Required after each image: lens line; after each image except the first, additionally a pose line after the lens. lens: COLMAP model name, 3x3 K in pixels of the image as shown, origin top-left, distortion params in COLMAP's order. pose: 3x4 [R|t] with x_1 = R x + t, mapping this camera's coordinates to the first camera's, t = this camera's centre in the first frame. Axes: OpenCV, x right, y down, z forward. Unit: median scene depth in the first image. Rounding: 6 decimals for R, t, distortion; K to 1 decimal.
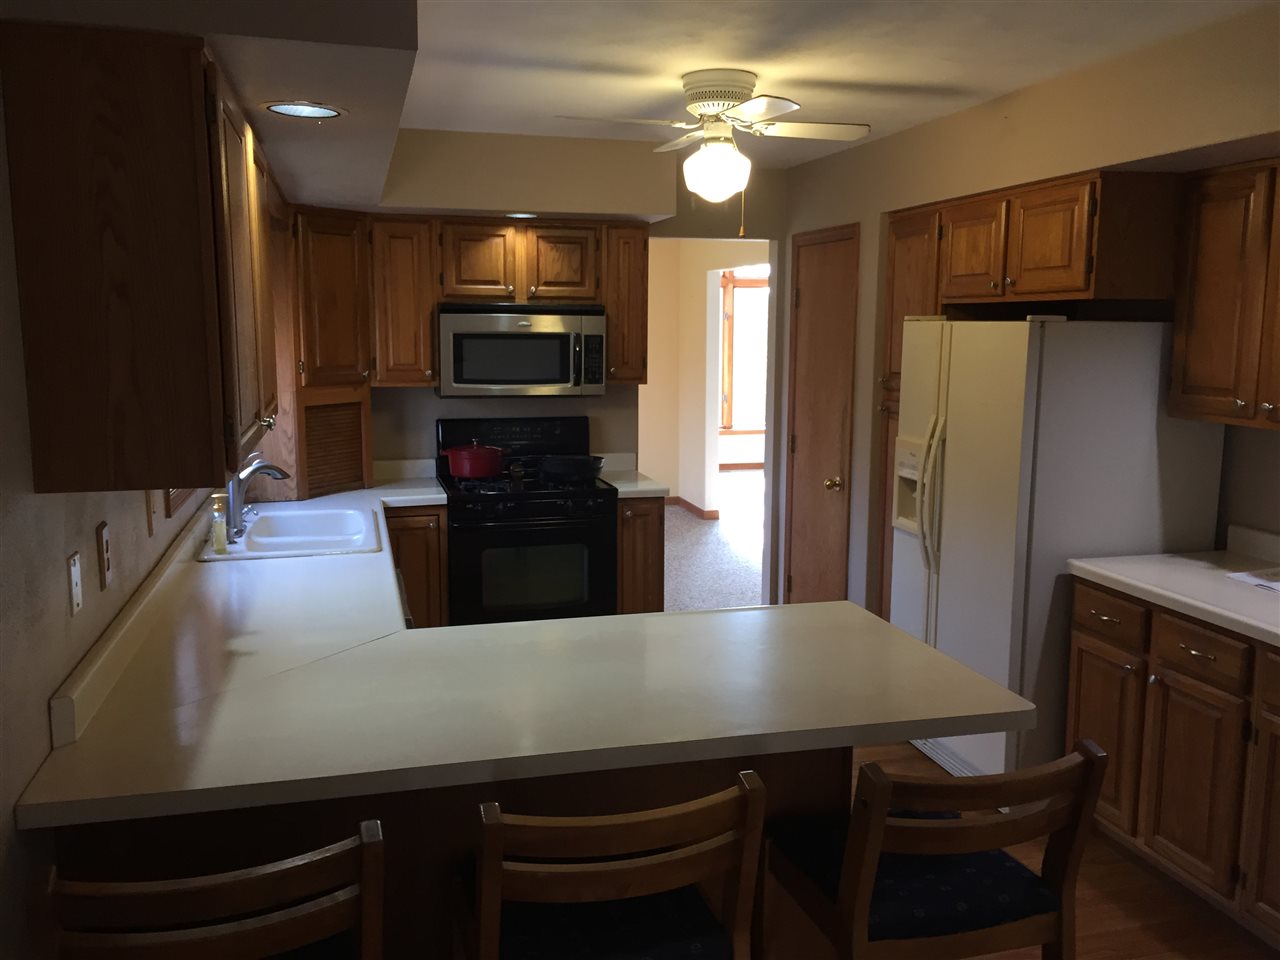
lens RADIAL K [[1096.3, 0, 649.4], [0, 1096.3, 477.4], [0, 0, 1]] dist [0.087042, -0.060024]
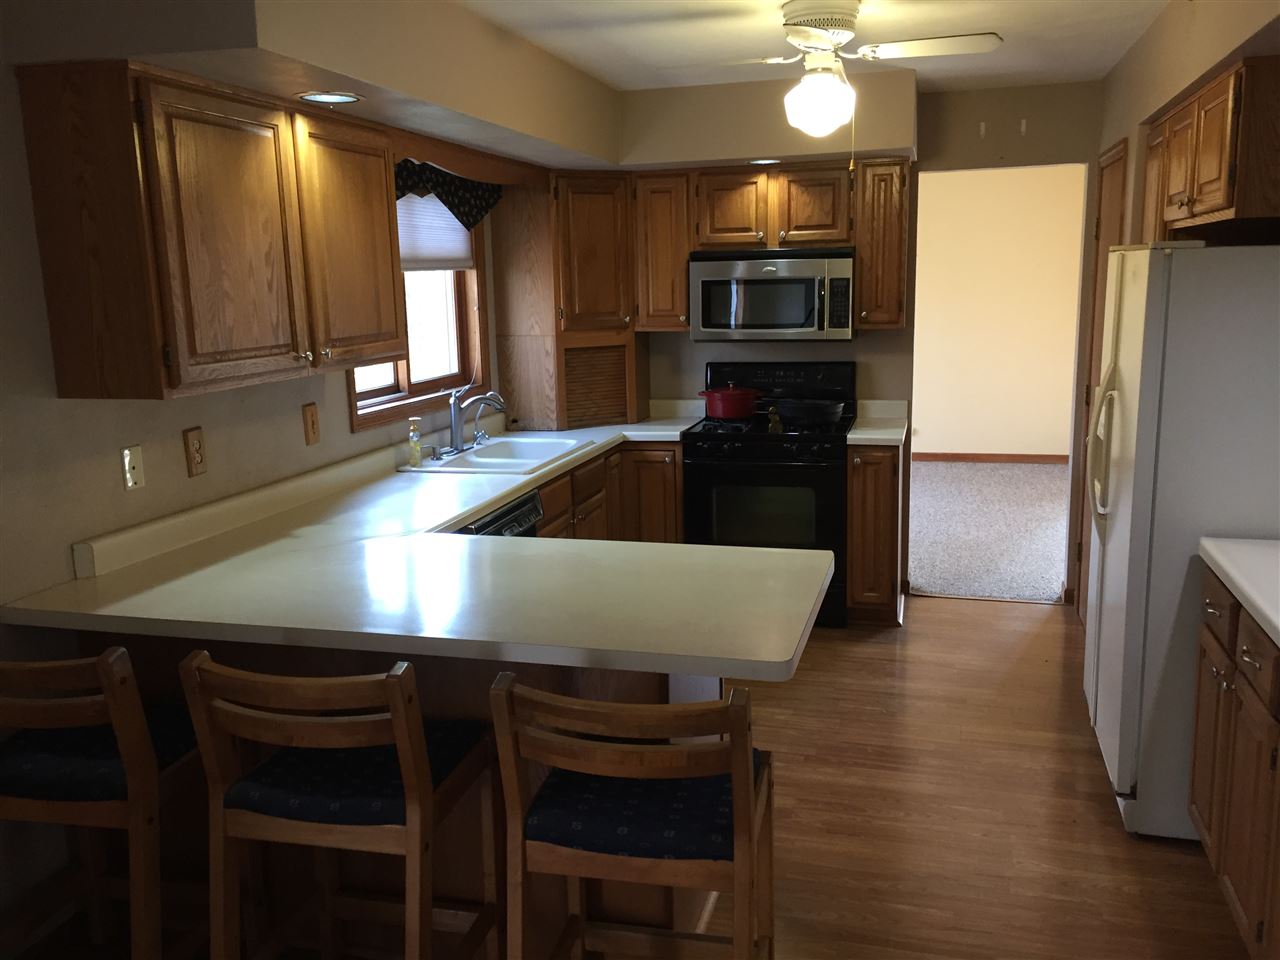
lens RADIAL K [[1096.3, 0, 653.7], [0, 1096.3, 481.4], [0, 0, 1]] dist [0.087042, -0.060024]
pose [[0.863019, 0.069326, -0.500392, 0.318968], [-0.044700, 0.997133, 0.061052, -0.000604], [0.503190, -0.030321, 0.863644, 0.056281]]
